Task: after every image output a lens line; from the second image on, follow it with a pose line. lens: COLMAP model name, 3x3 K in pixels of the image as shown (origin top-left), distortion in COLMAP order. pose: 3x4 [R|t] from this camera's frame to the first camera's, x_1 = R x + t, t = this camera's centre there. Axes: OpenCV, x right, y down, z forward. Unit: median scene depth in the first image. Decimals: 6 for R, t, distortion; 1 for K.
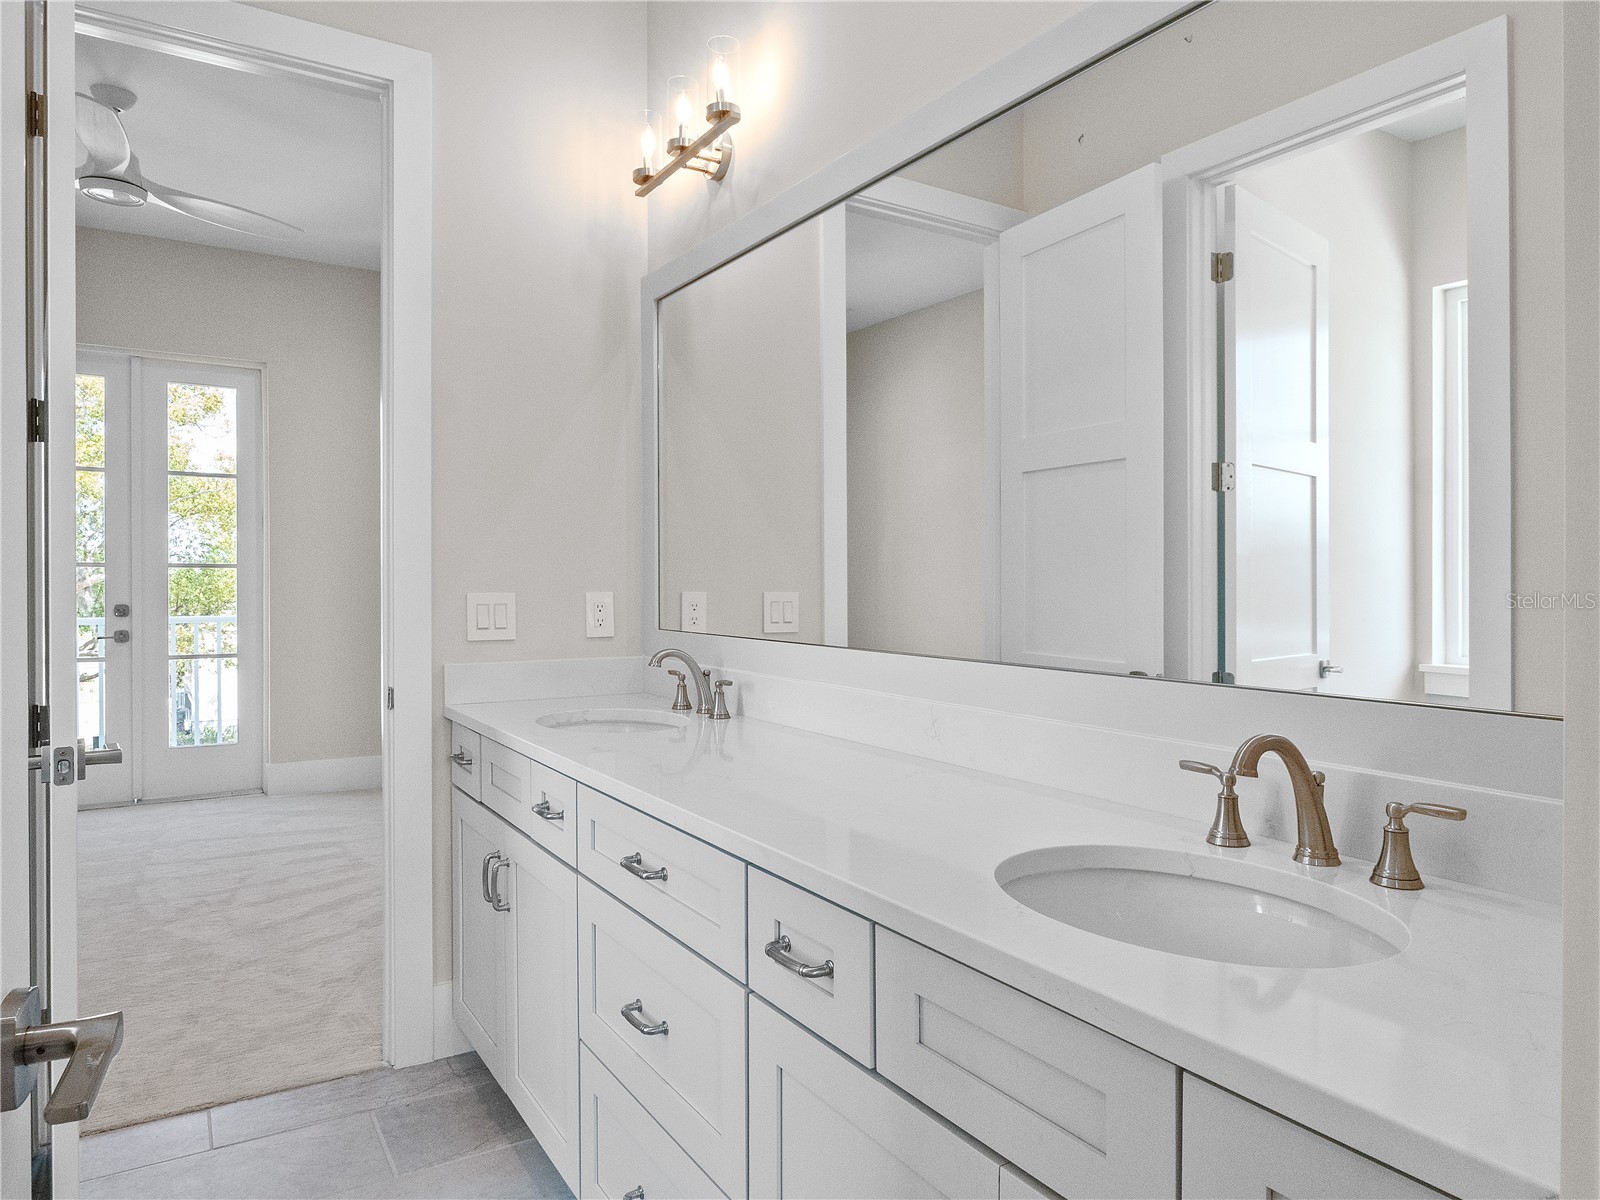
lens RADIAL K [[1032.7, 0, 800.6], [0, 1032.7, 594.9], [0, 0, 1]] dist [-0.003697, 0.000452]
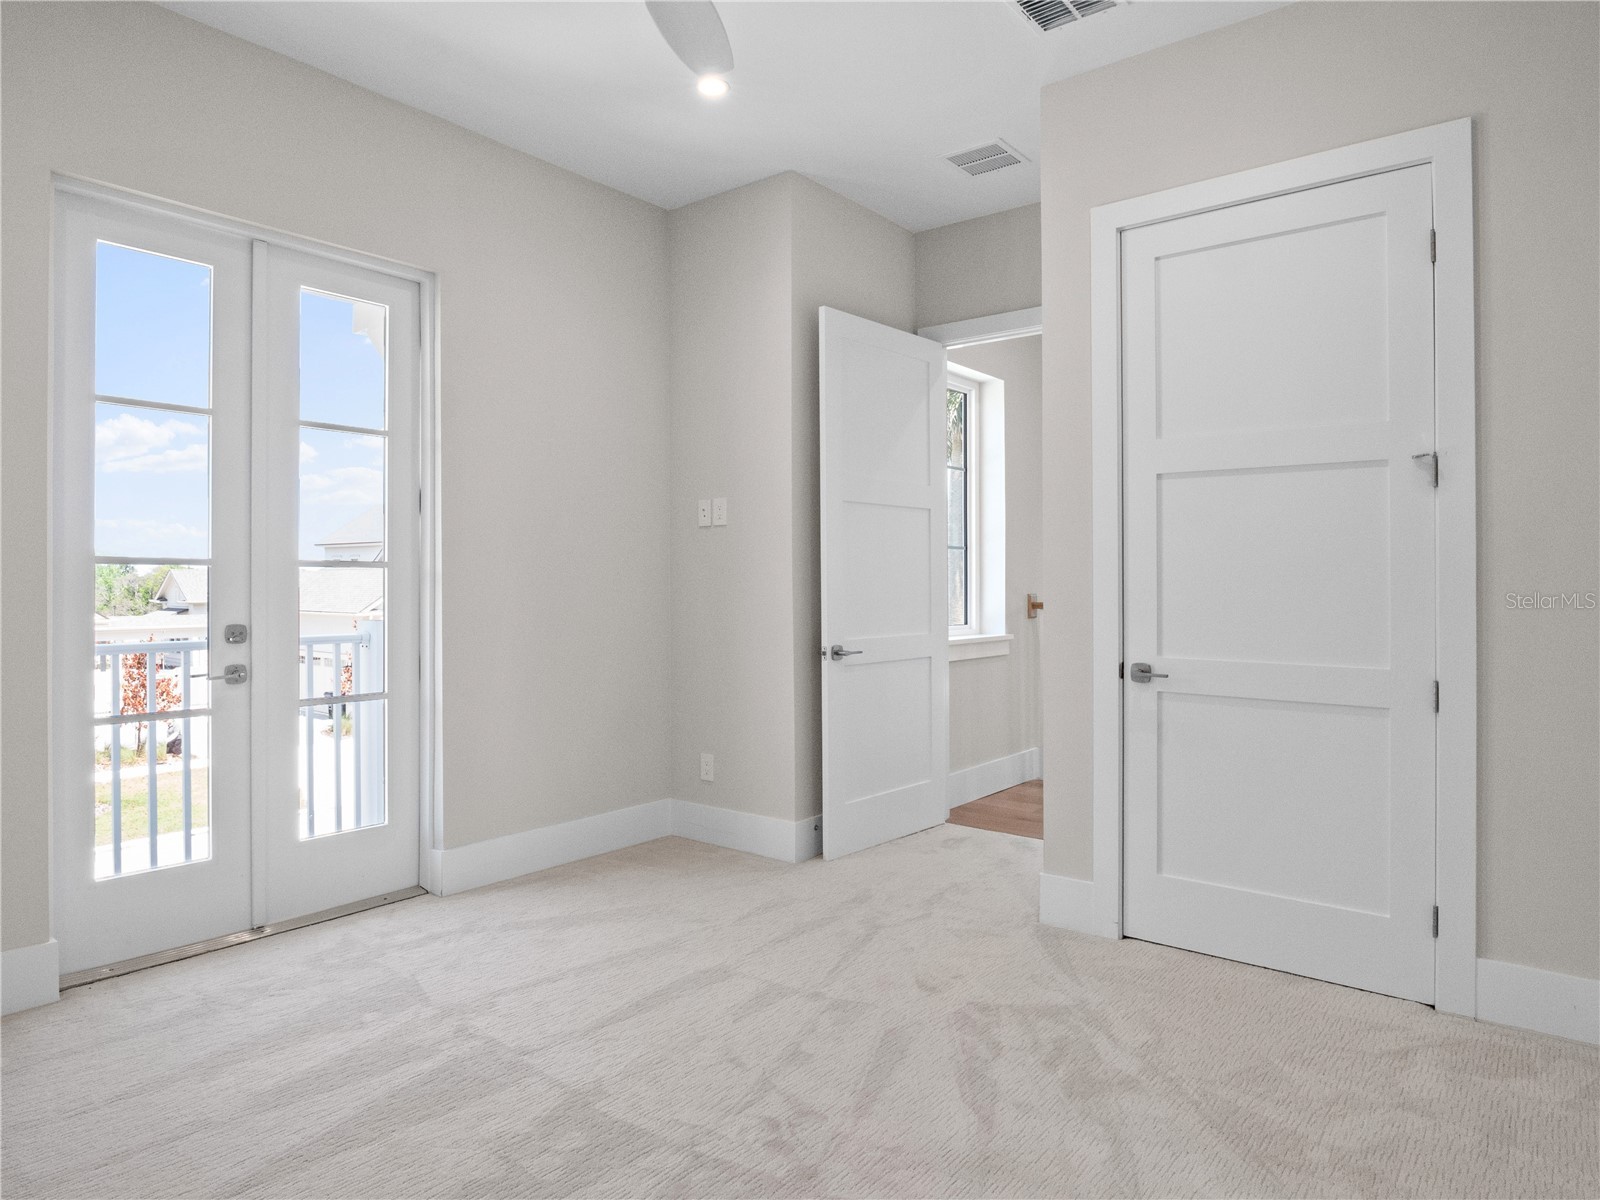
lens RADIAL K [[964.7, 0, 799.7], [0, 964.7, 592.9], [0, 0, 1]] dist [-0.020909, 0.001989]
pose [[0.938706, -0.001019, 0.344717, -0.509320], [0.001085, 0.999999, 0.000003, -0.008972], [-0.344717, 0.000371, 0.938707, 0.311326]]
